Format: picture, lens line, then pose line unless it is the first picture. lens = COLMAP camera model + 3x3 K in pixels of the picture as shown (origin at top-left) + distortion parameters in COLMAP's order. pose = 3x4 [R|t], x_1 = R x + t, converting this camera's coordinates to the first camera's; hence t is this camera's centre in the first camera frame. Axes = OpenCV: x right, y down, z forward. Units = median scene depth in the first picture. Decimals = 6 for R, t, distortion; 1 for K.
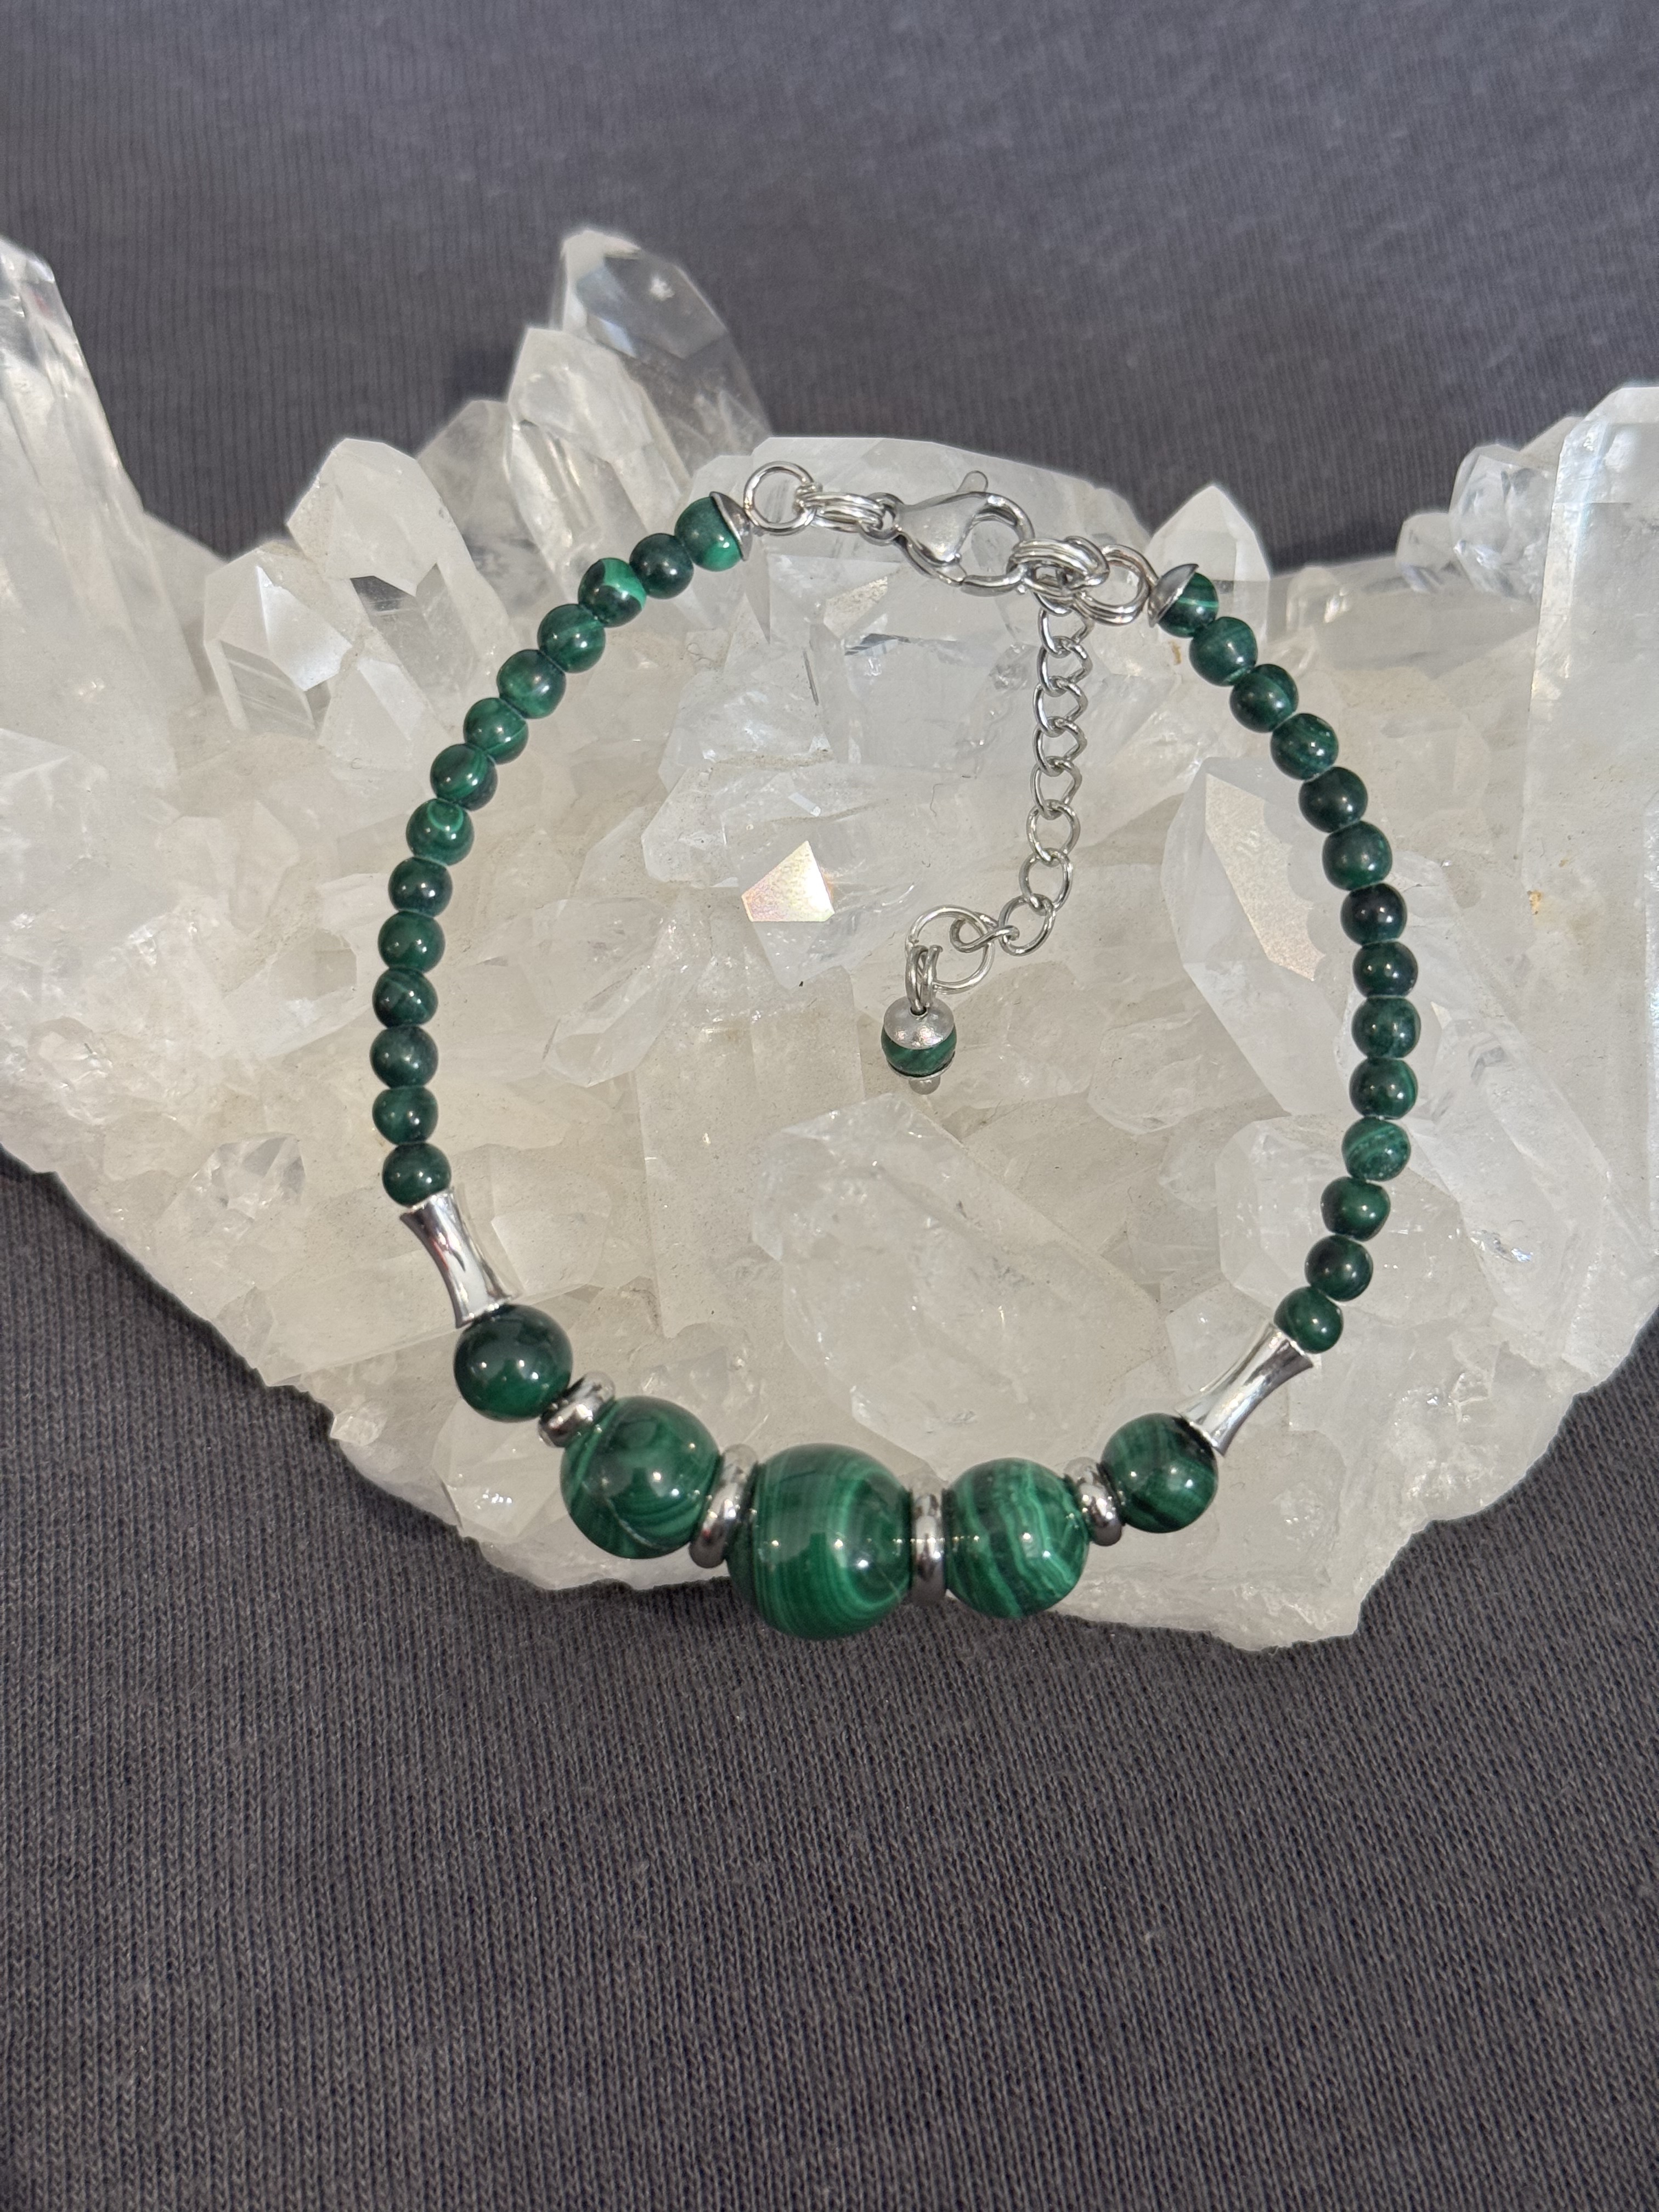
lens RADIAL K [[3197.2, 0, 817.5], [0, 3197.2, 1083.0], [0, 0, 1]] dist [0.125128, 0.000000]
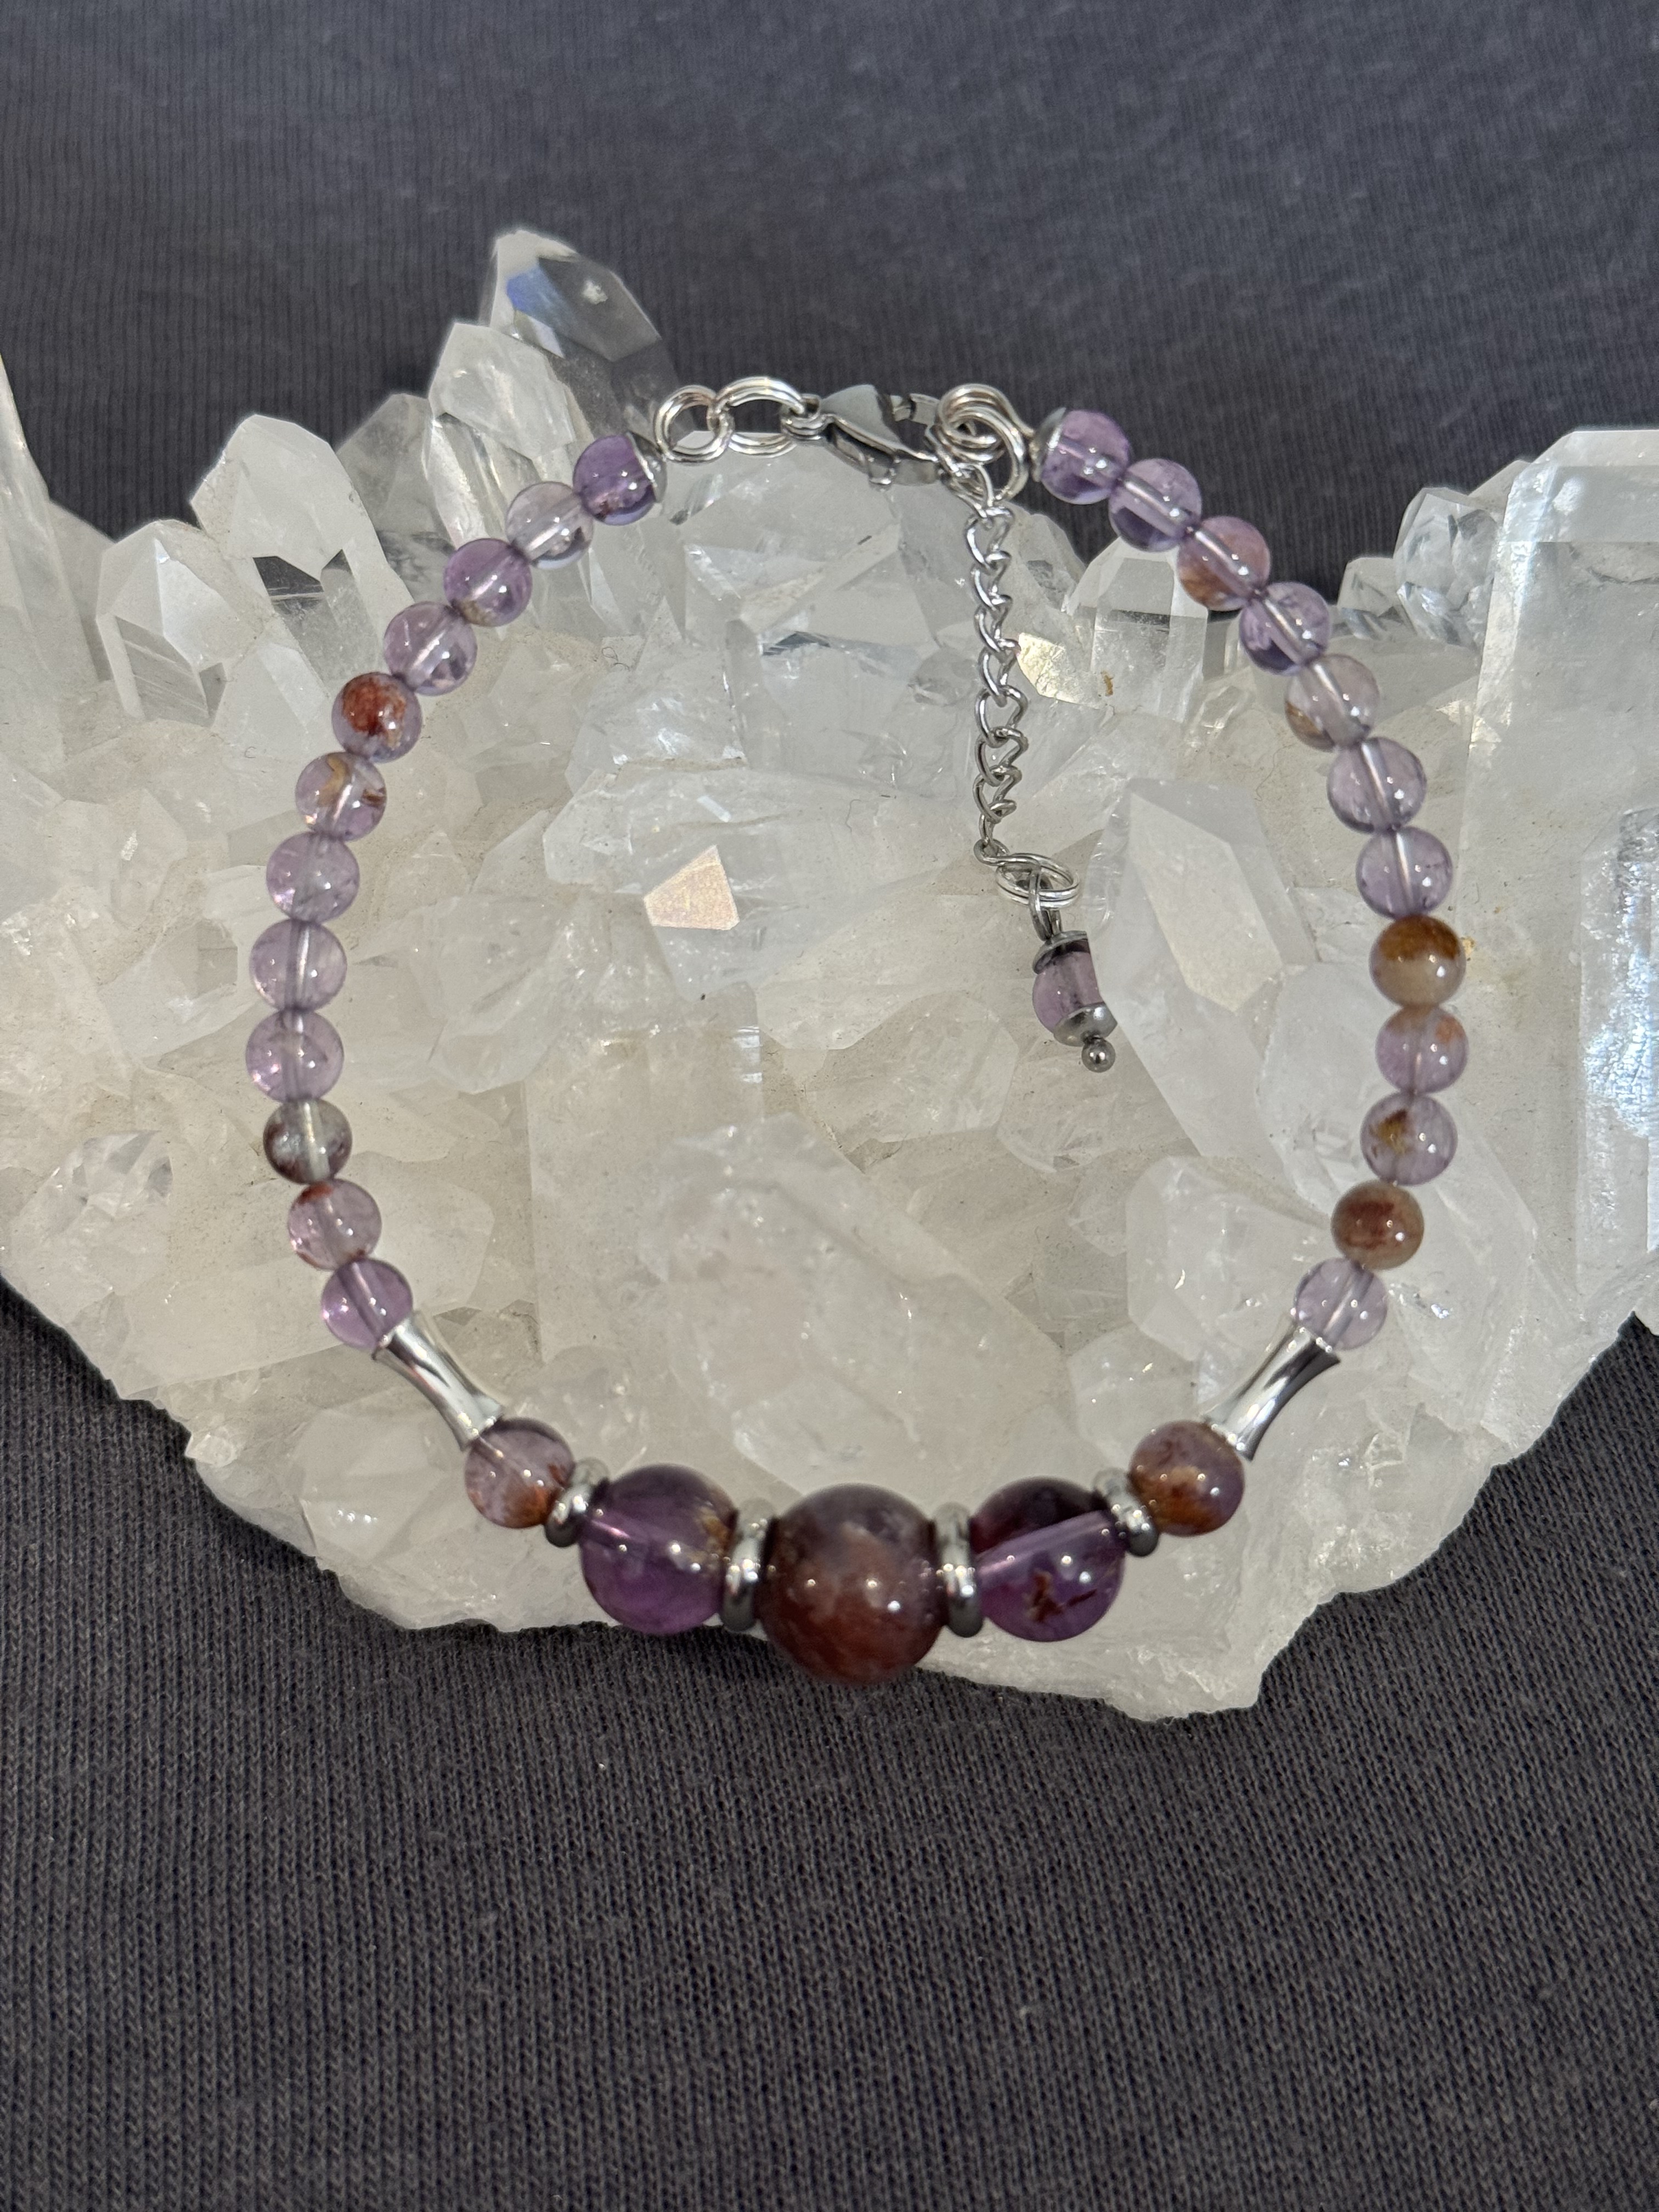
lens RADIAL K [[3197.2, 0, 804.4], [0, 3197.2, 1100.0], [0, 0, 1]] dist [0.125128, 0.000000]
pose [[0.998990, 0.043186, 0.012414, 0.014596], [-0.042612, 0.998154, -0.043280, 0.039676], [-0.014260, 0.042707, 0.998986, 0.044060]]
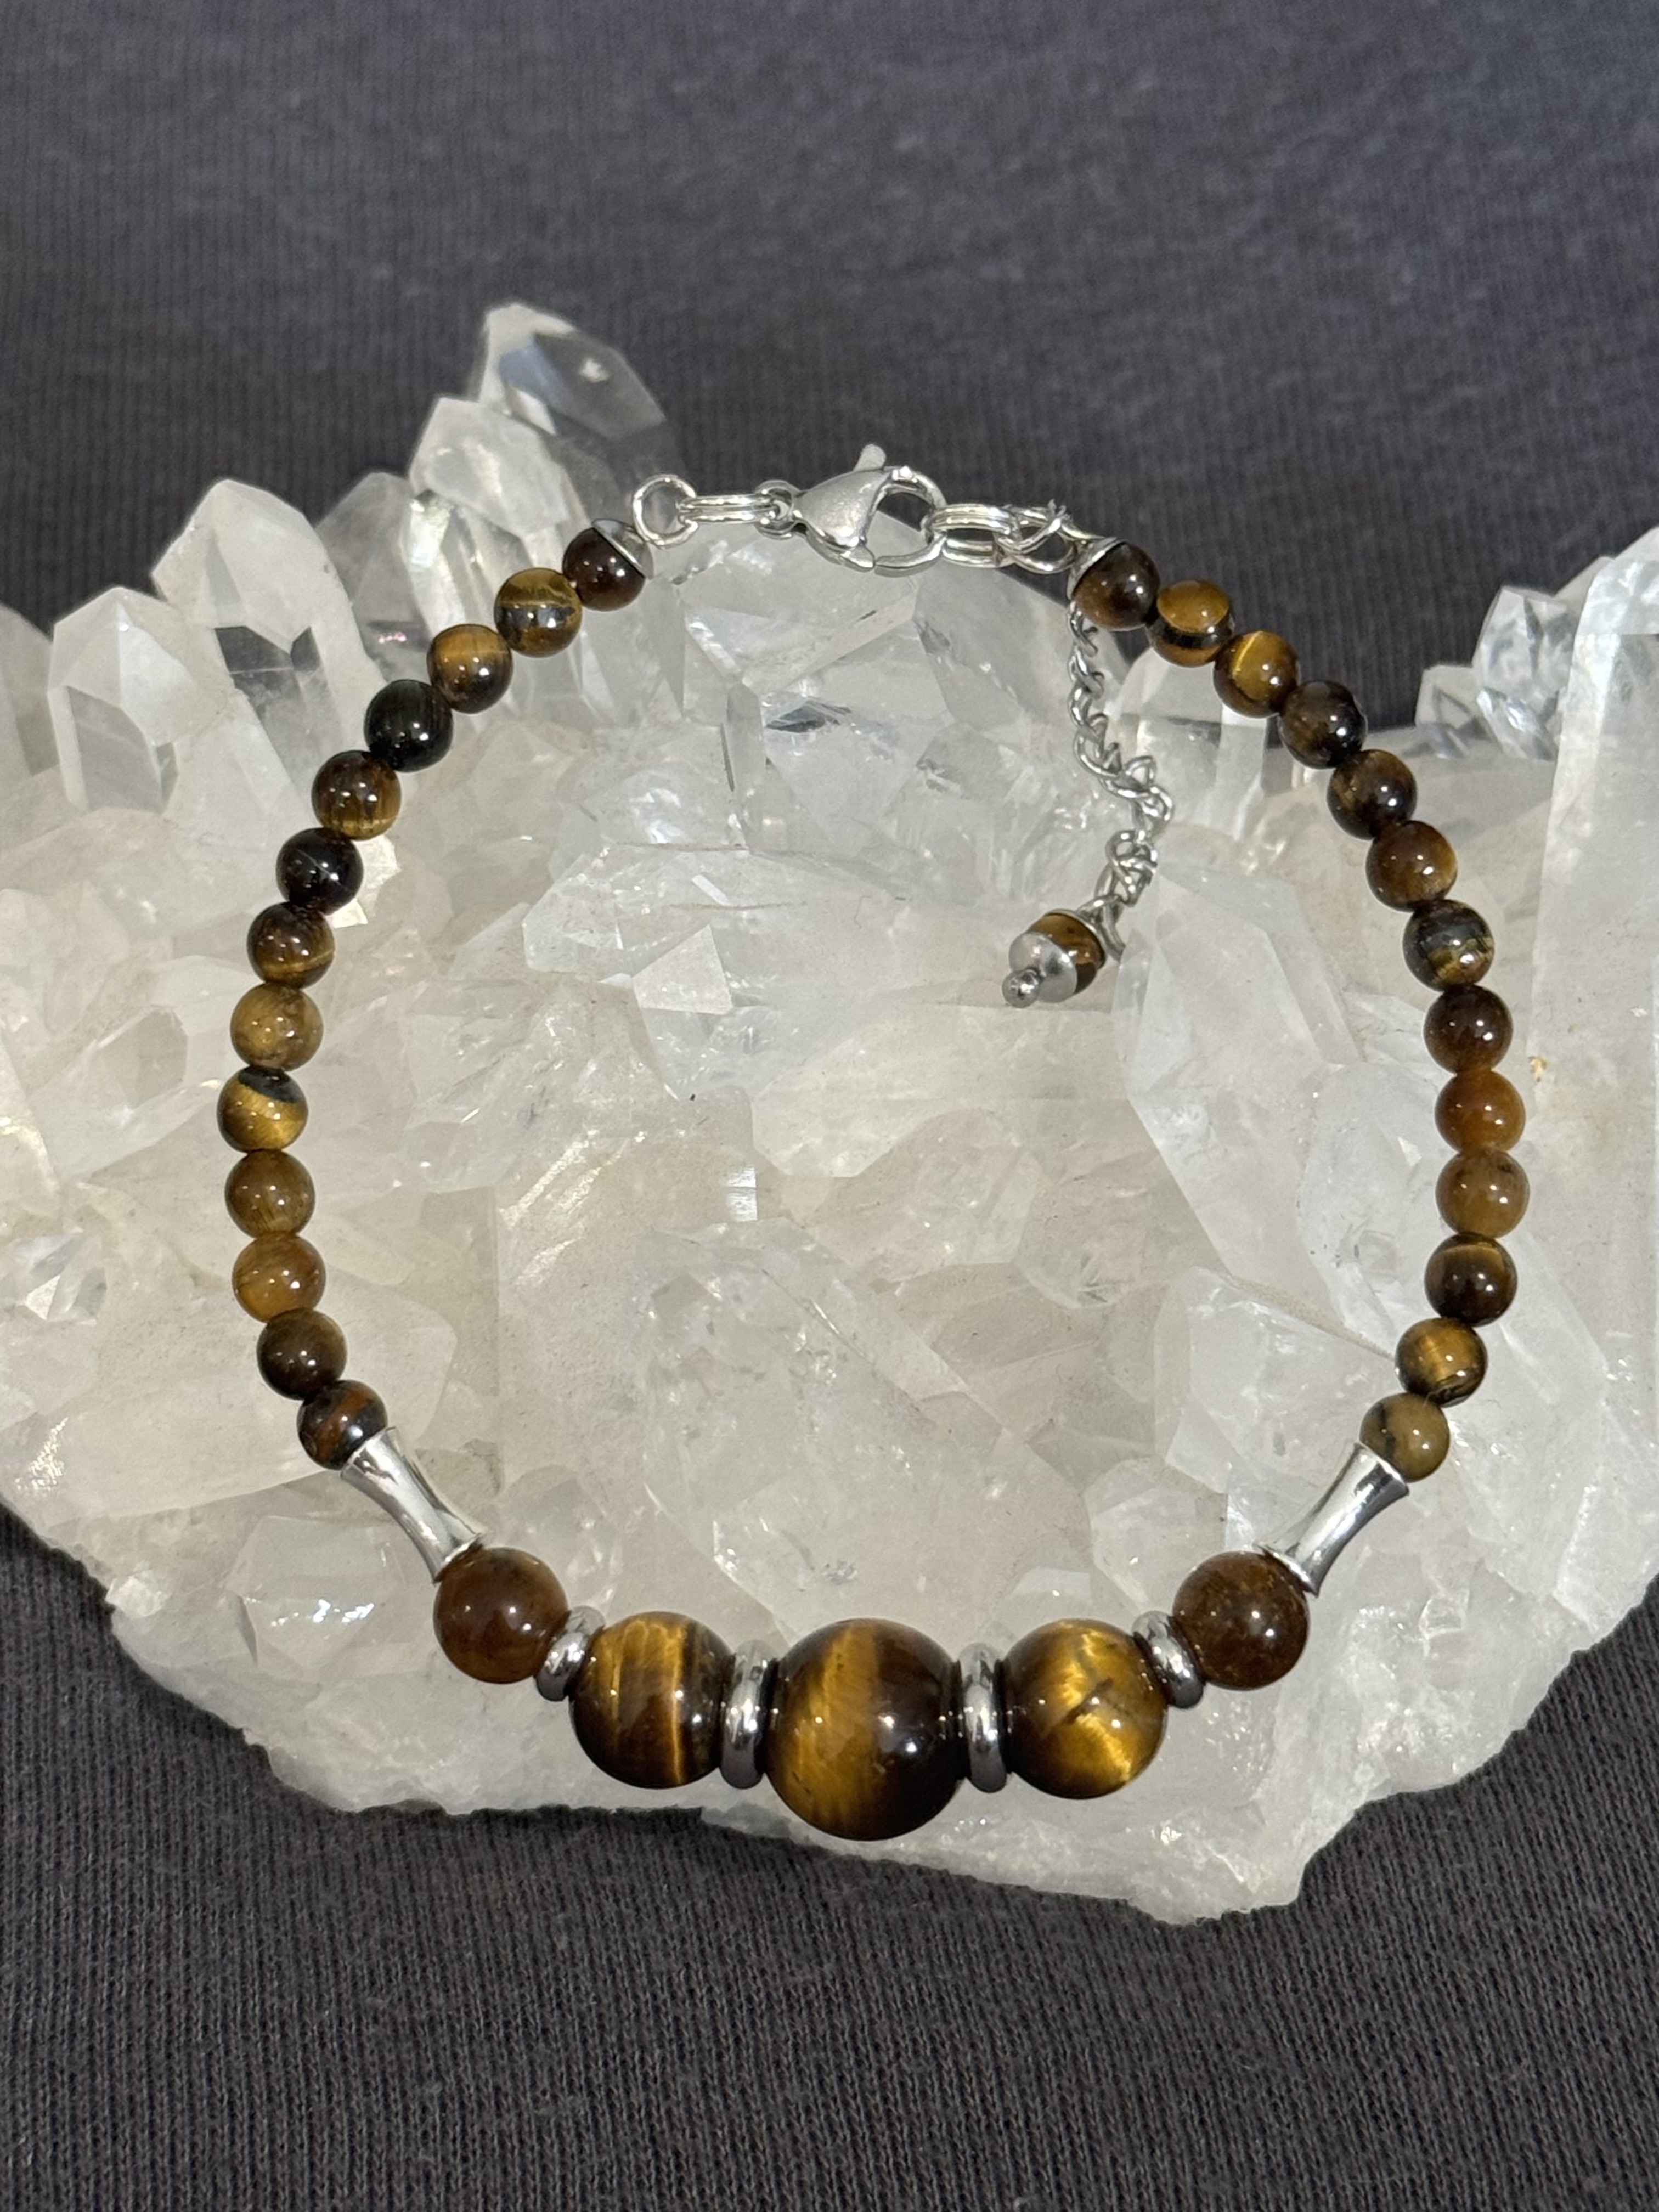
lens RADIAL K [[5049.6, 0, 788.0], [0, 5049.6, 1052.8], [0, 0, 1]] dist [0.141987, 0.000000]
pose [[0.997851, 0.064115, -0.013510, 0.038165], [-0.065506, 0.980866, -0.183333, 0.206453], [0.001497, 0.183824, 0.982958, -0.357033]]
